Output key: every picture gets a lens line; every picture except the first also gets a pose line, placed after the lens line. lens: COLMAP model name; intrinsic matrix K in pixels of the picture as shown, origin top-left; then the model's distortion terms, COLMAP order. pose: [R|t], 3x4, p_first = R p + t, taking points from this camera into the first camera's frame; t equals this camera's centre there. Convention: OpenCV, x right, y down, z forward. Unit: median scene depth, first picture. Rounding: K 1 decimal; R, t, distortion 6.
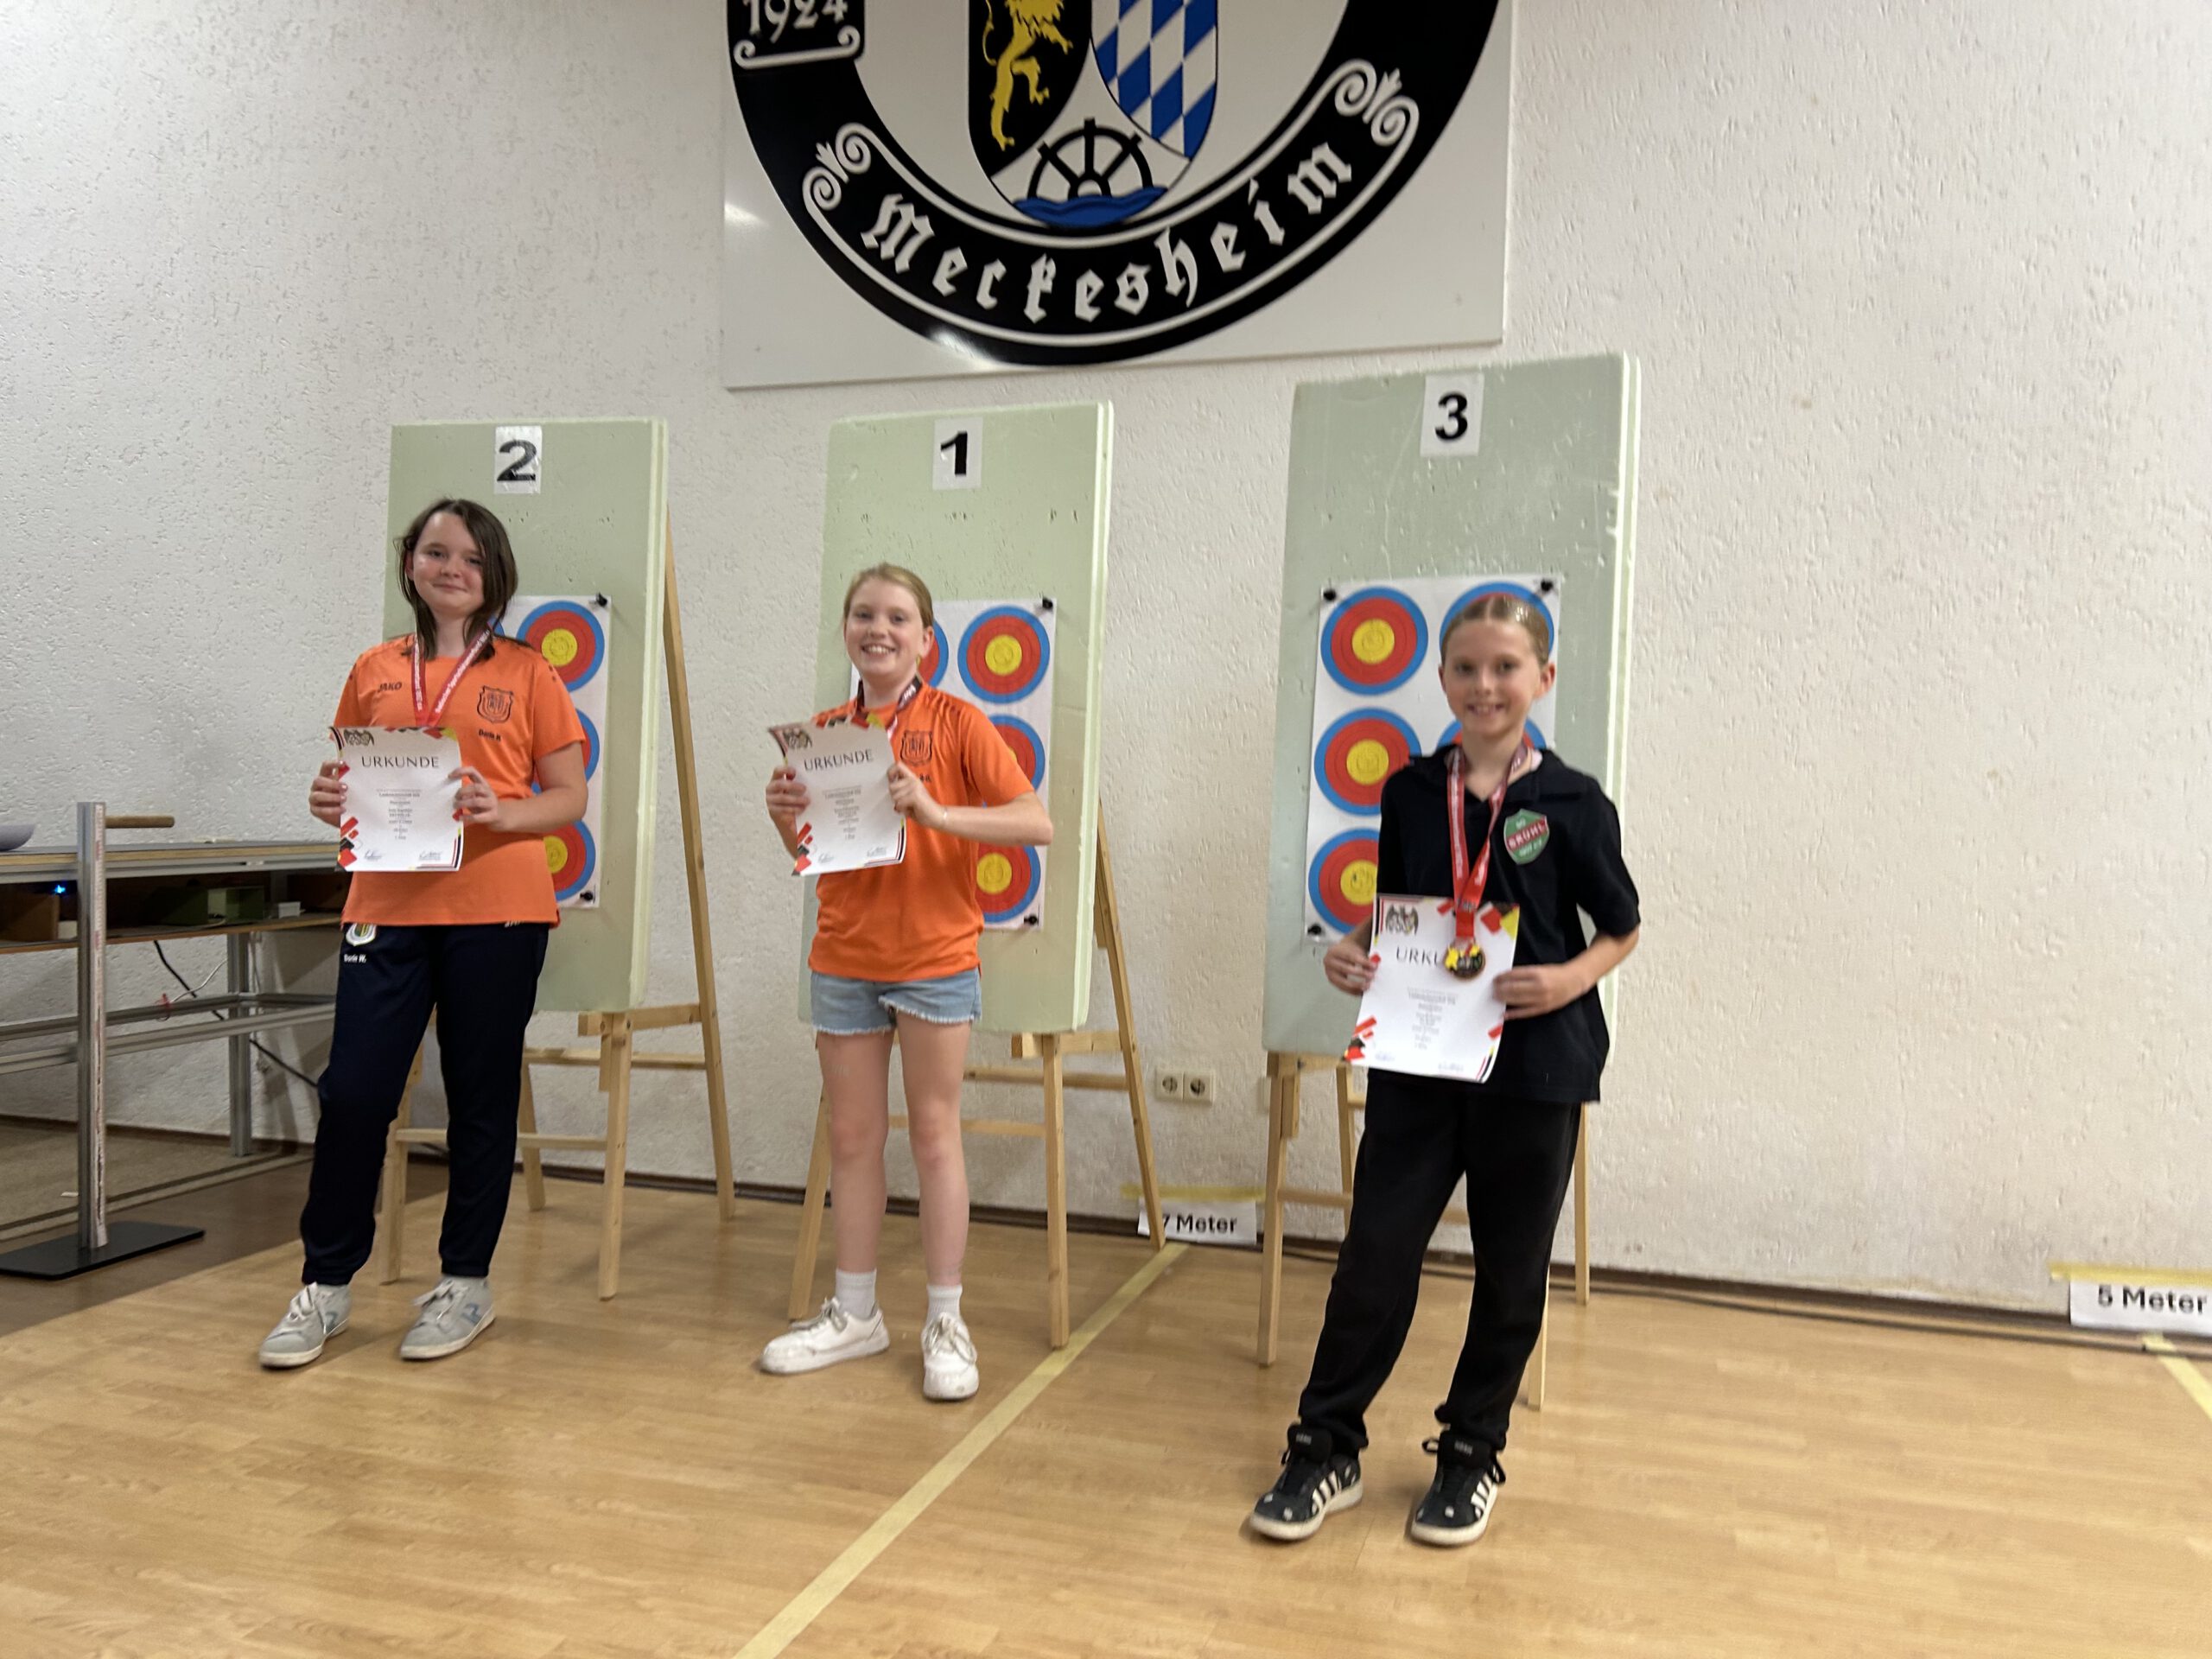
lens RADIAL K [[1657.6, 0, 1134.8], [0, 1657.6, 852.1], [0, 0, 1]] dist [0.046307, -0.050456]
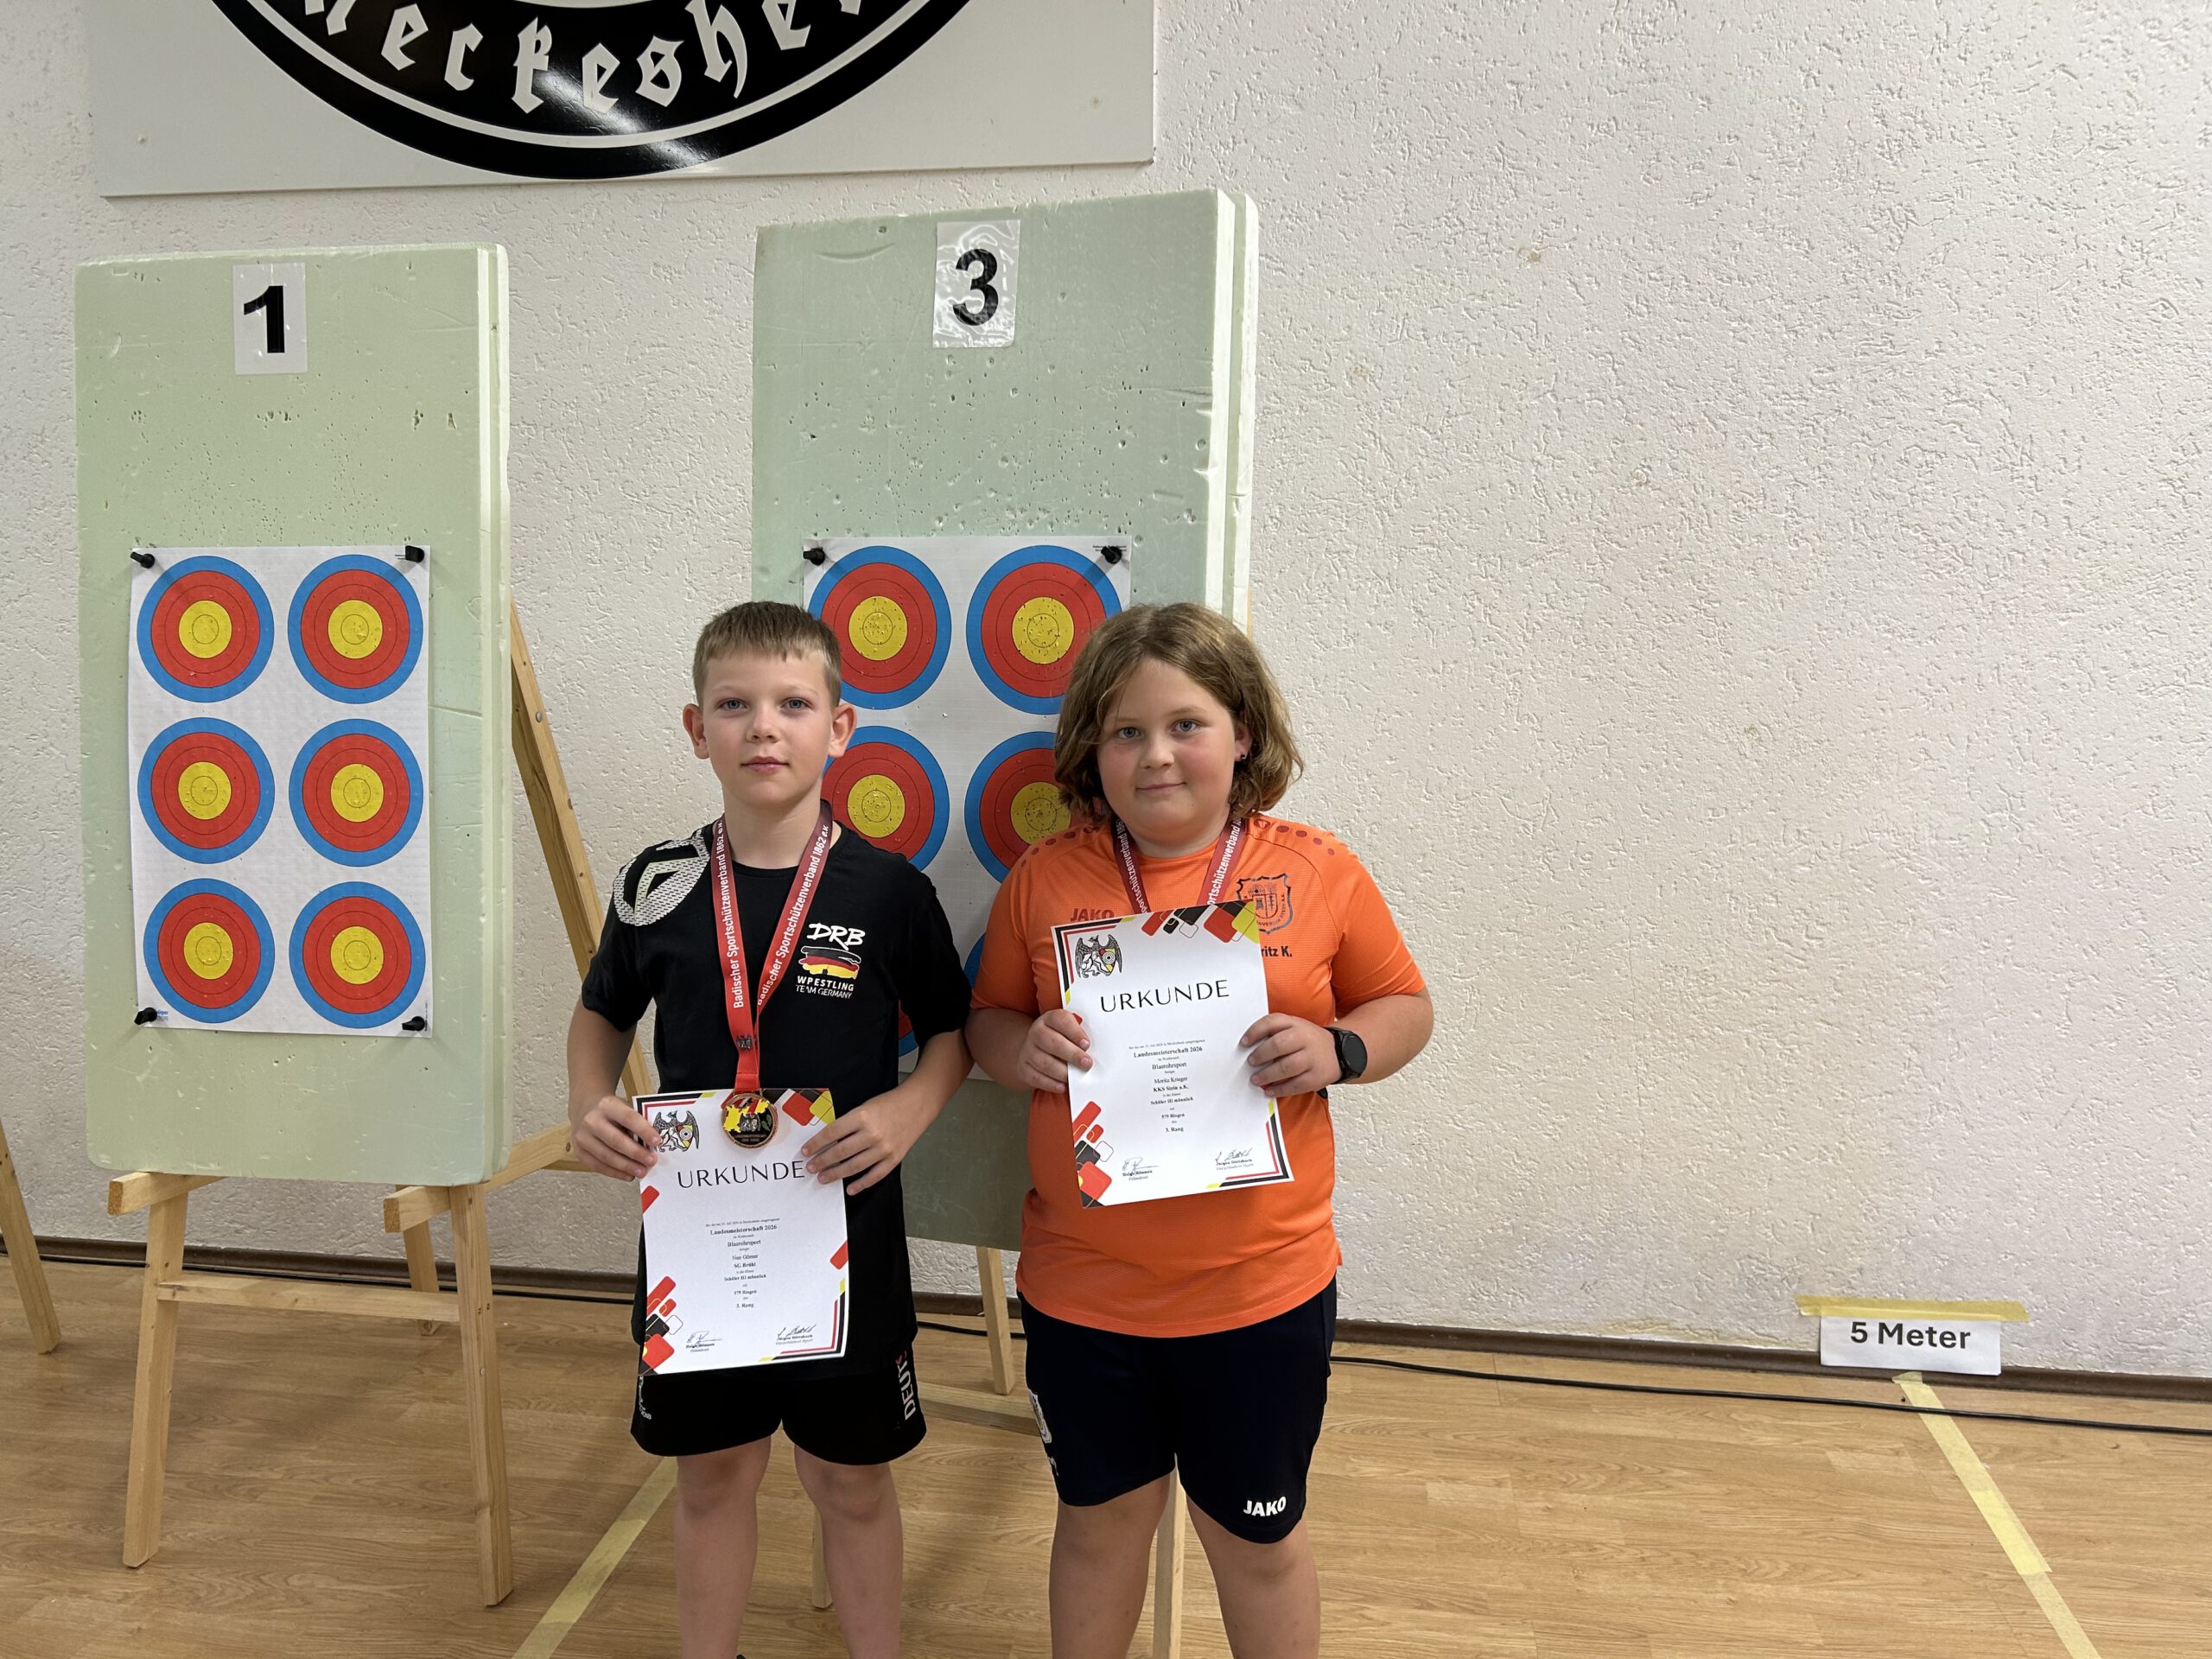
lens RADIAL K [[1657.6, 0, 1110.4], [0, 1657.6, 815.5], [0, 0, 1]] dist [0.046307, -0.050456]
pose [[0.988477, -0.042368, 0.145318, 0.074432], [0.024891, 0.992457, 0.120038, -0.097628], [-0.149307, -0.115038, 0.982076, 0.212761]]
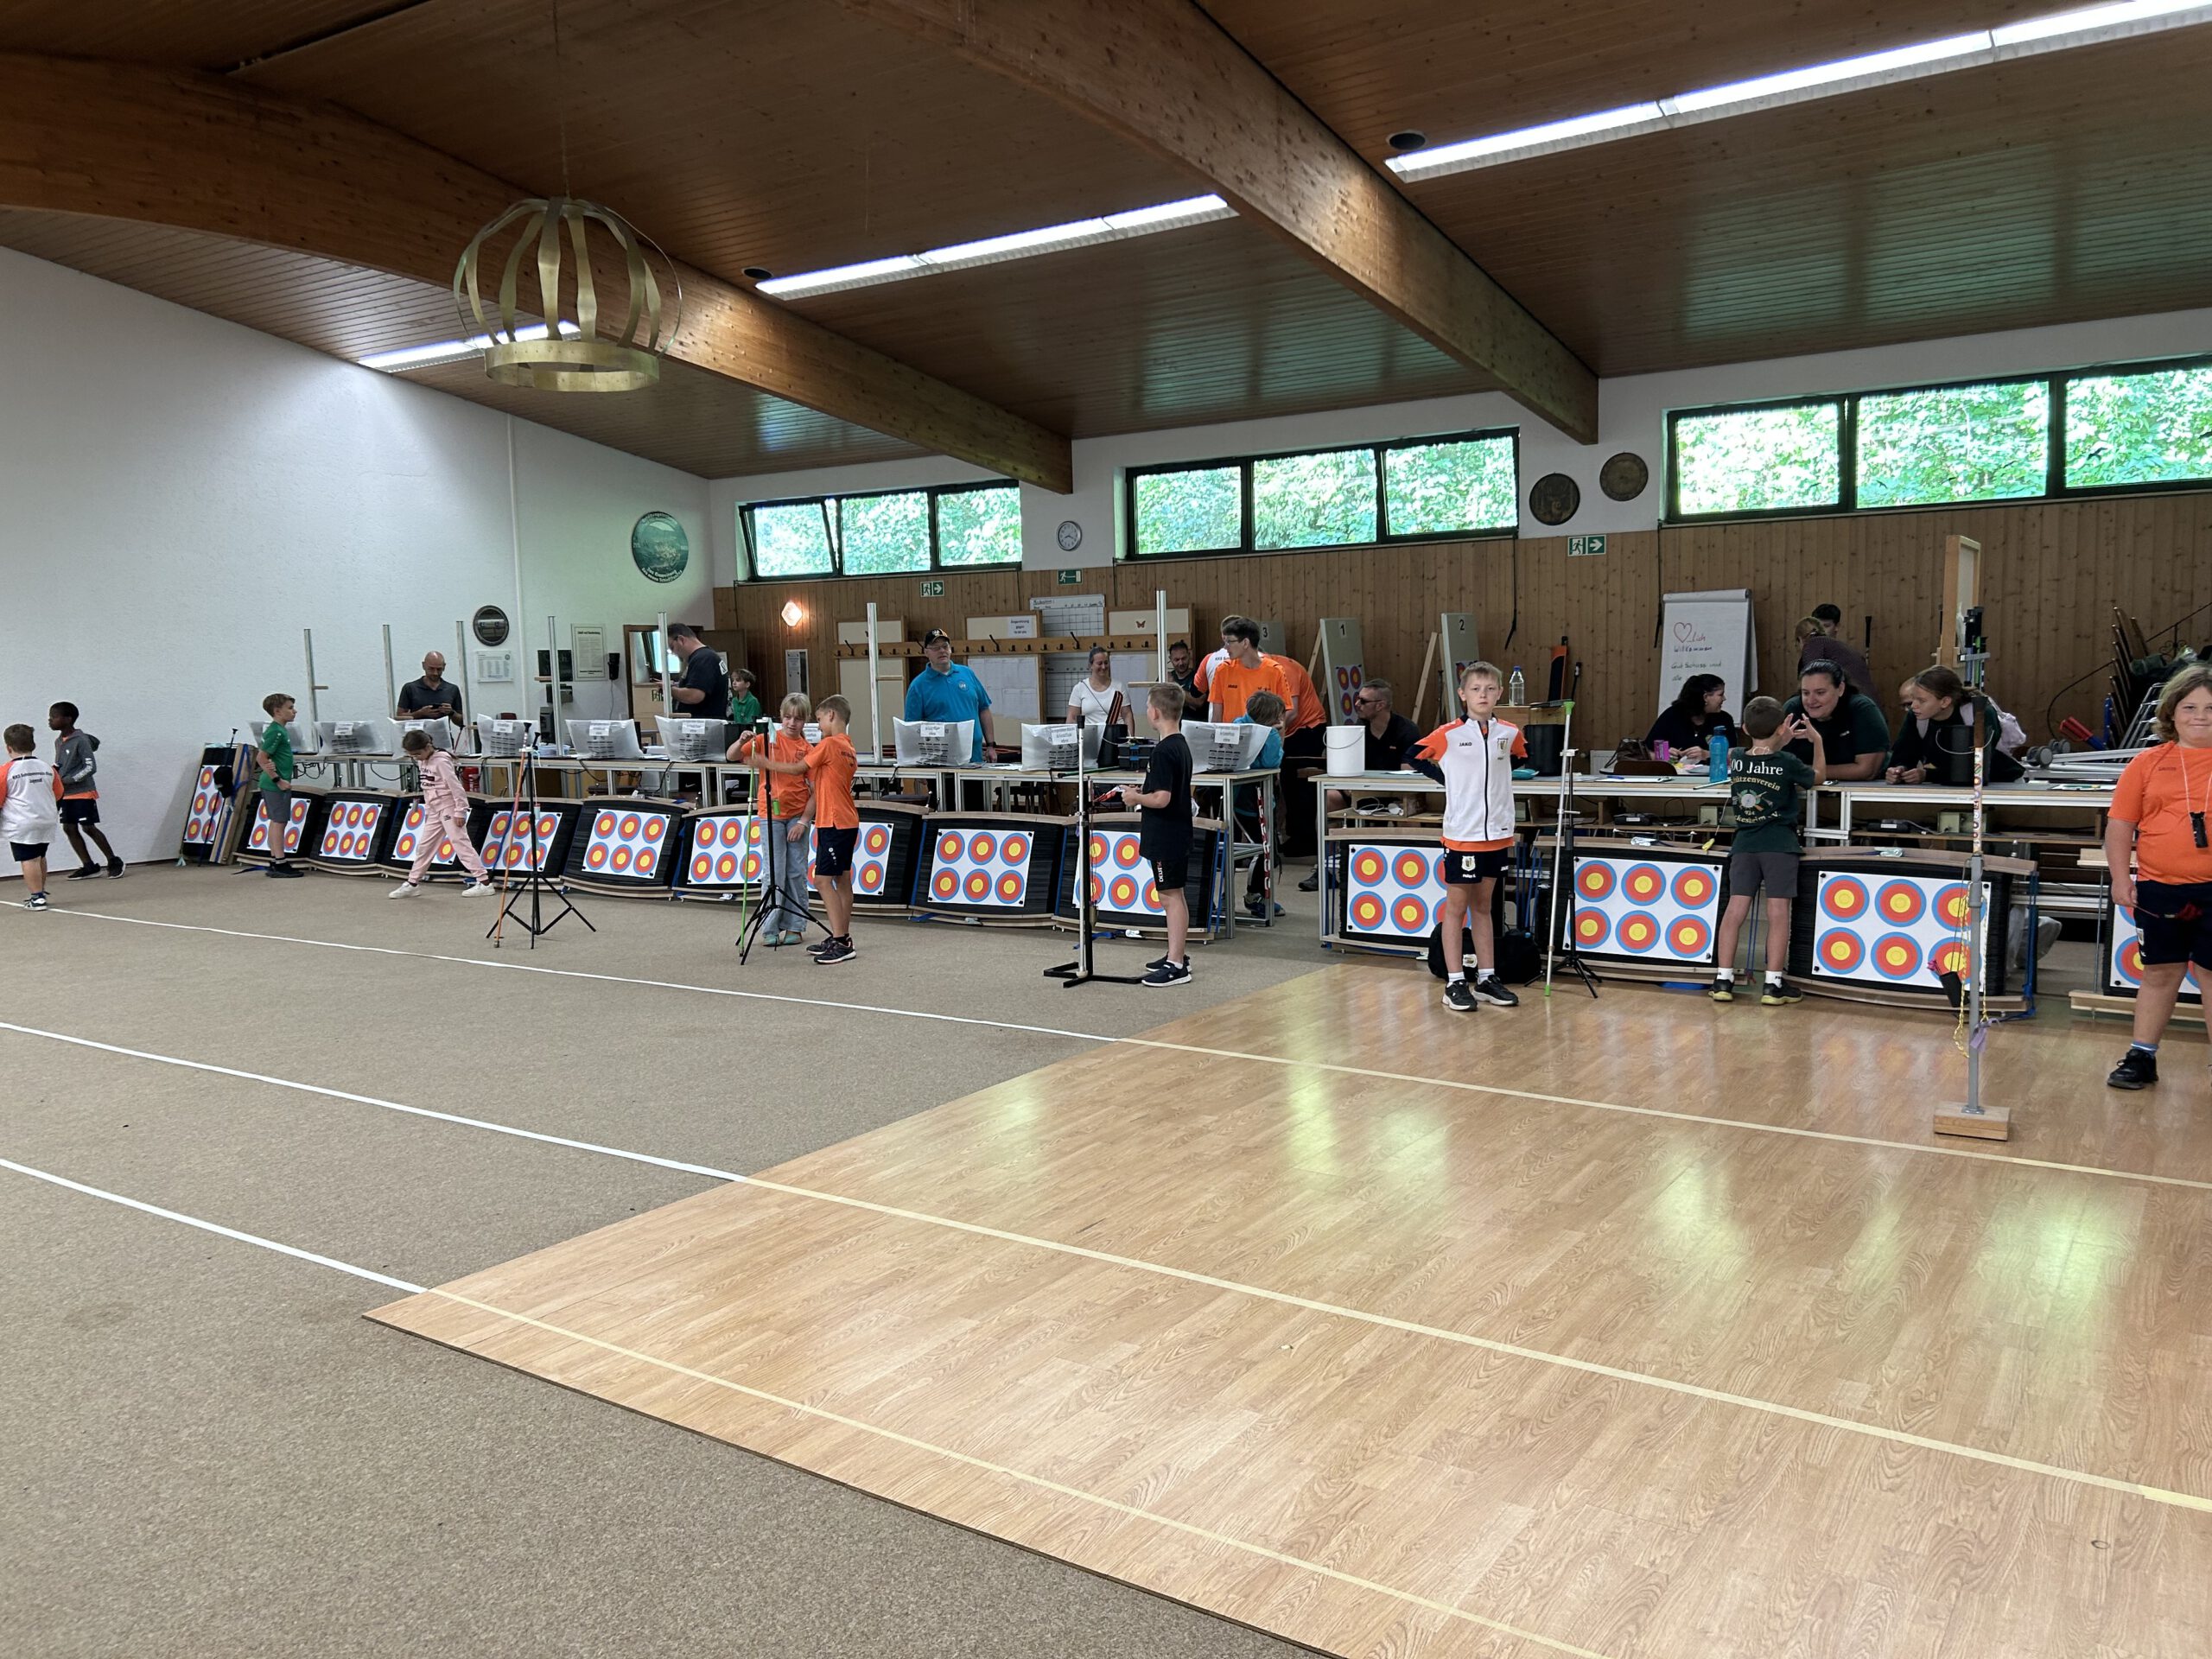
lens RADIAL K [[1657.6, 0, 1108.1], [0, 1657.6, 828.8], [0, 0, 1]] dist [0.046307, -0.050456]
pose [[-0.289705, 0.087488, -0.953109, 1.299332], [-0.017042, 0.995184, 0.096531, -0.104633], [0.956964, 0.044208, -0.286819, 0.484663]]
